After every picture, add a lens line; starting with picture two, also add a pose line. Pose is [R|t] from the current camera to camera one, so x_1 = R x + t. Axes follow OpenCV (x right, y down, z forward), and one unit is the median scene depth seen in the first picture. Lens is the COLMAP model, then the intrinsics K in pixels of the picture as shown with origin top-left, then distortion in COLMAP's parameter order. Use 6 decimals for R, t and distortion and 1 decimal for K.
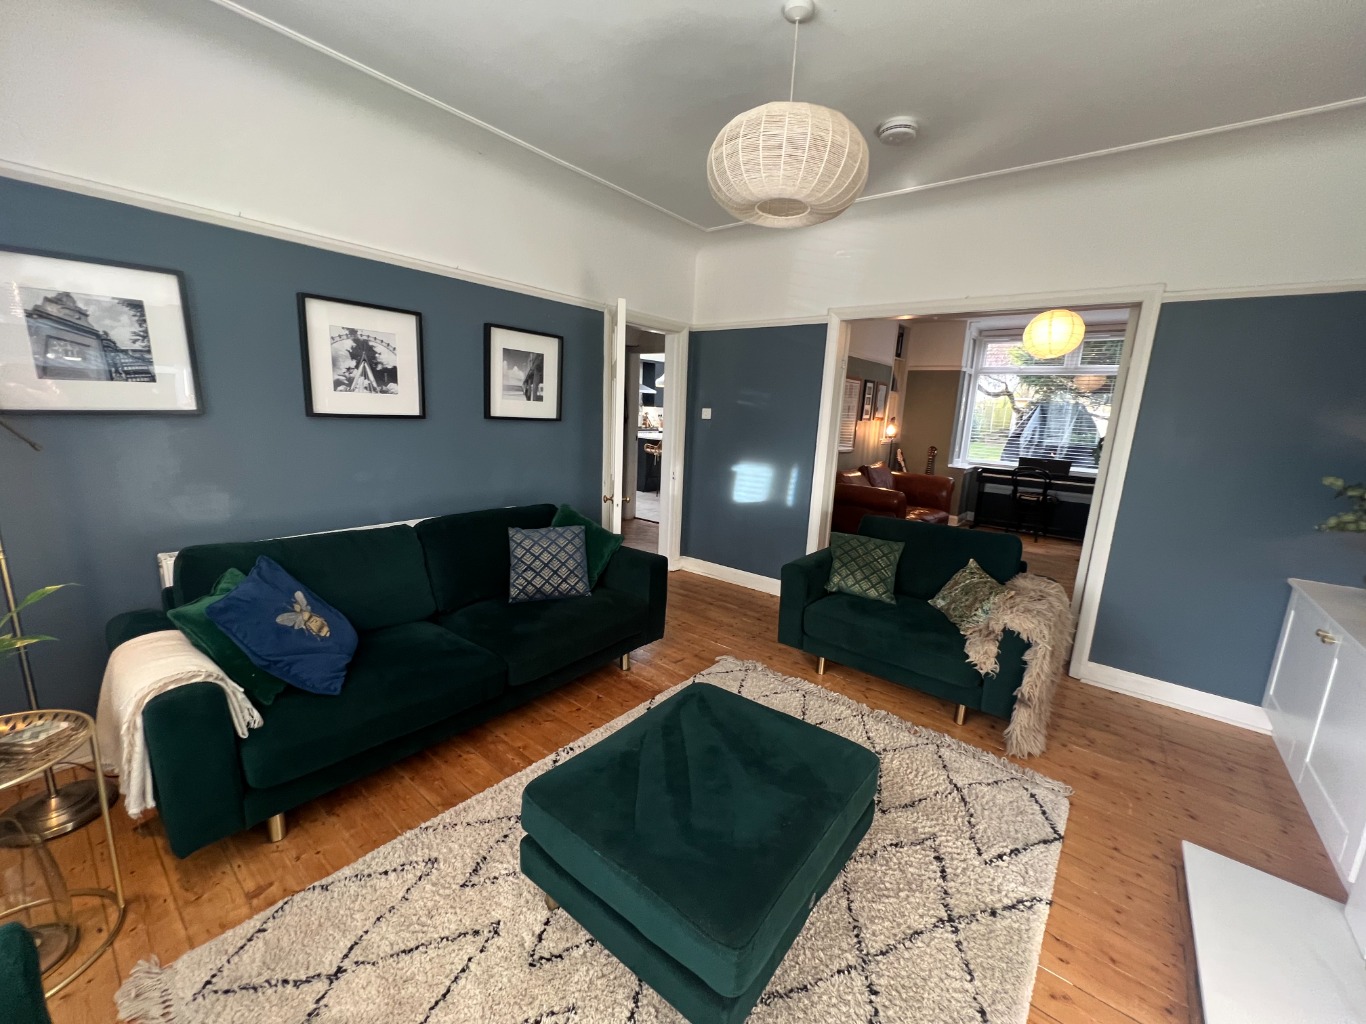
lens RADIAL K [[548.7, 0, 690.9], [0, 548.7, 509.3], [0, 0, 1]] dist [-0.000313, 0.000038]
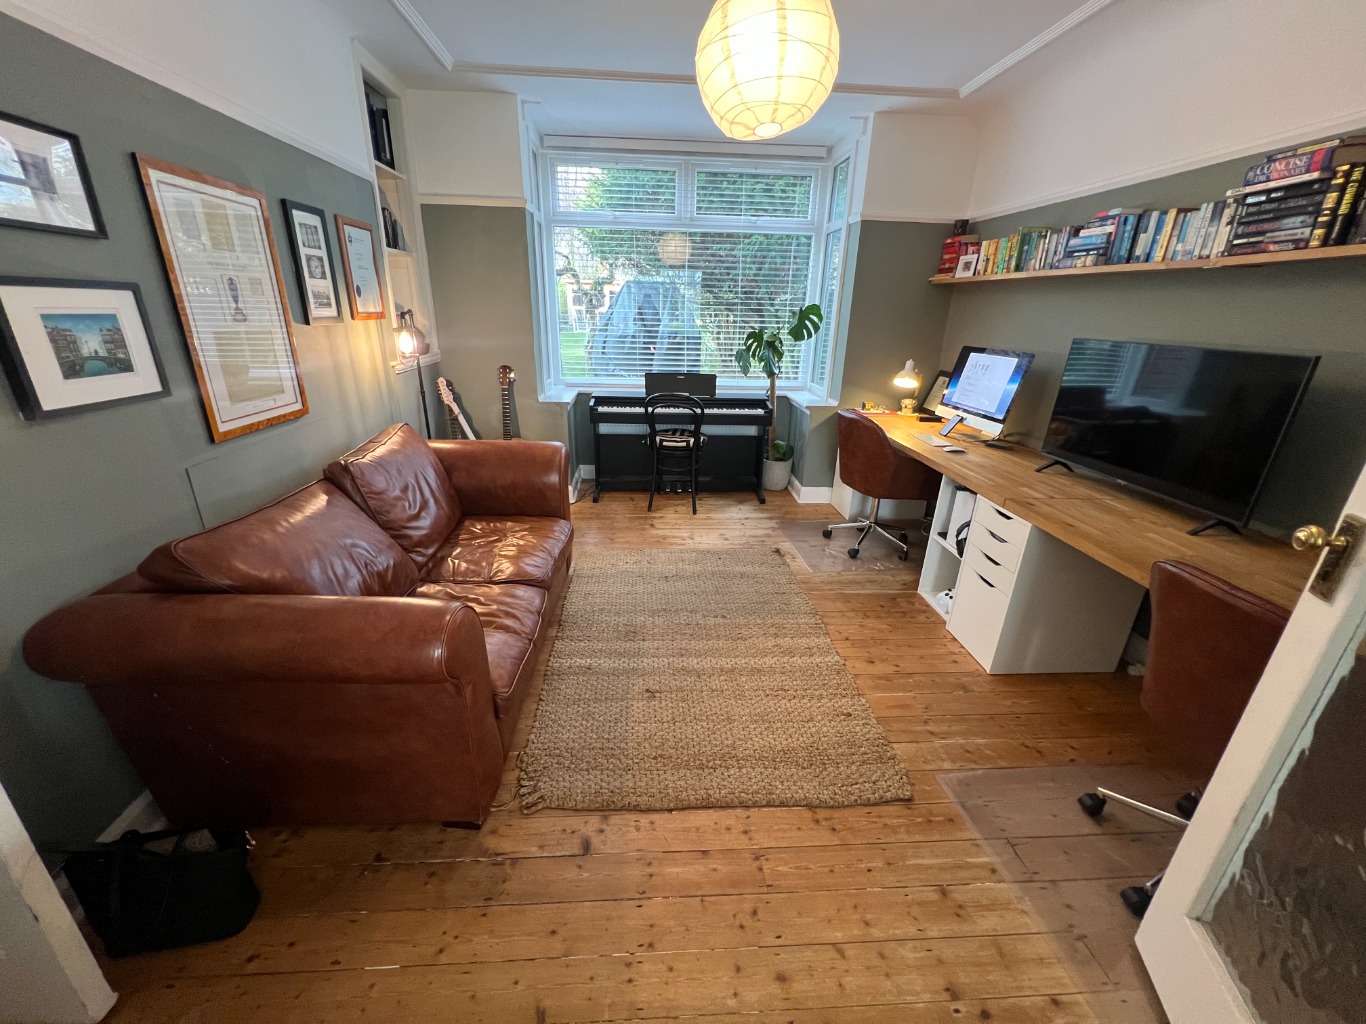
lens RADIAL K [[548.7, 0, 676.3], [0, 548.7, 511.3], [0, 0, 1]] dist [-0.000313, 0.000038]
pose [[0.745427, -0.263370, 0.612352, 0.211906], [0.142736, 0.960395, 0.239307, -0.085453], [-0.651126, -0.090982, 0.753497, 0.501044]]
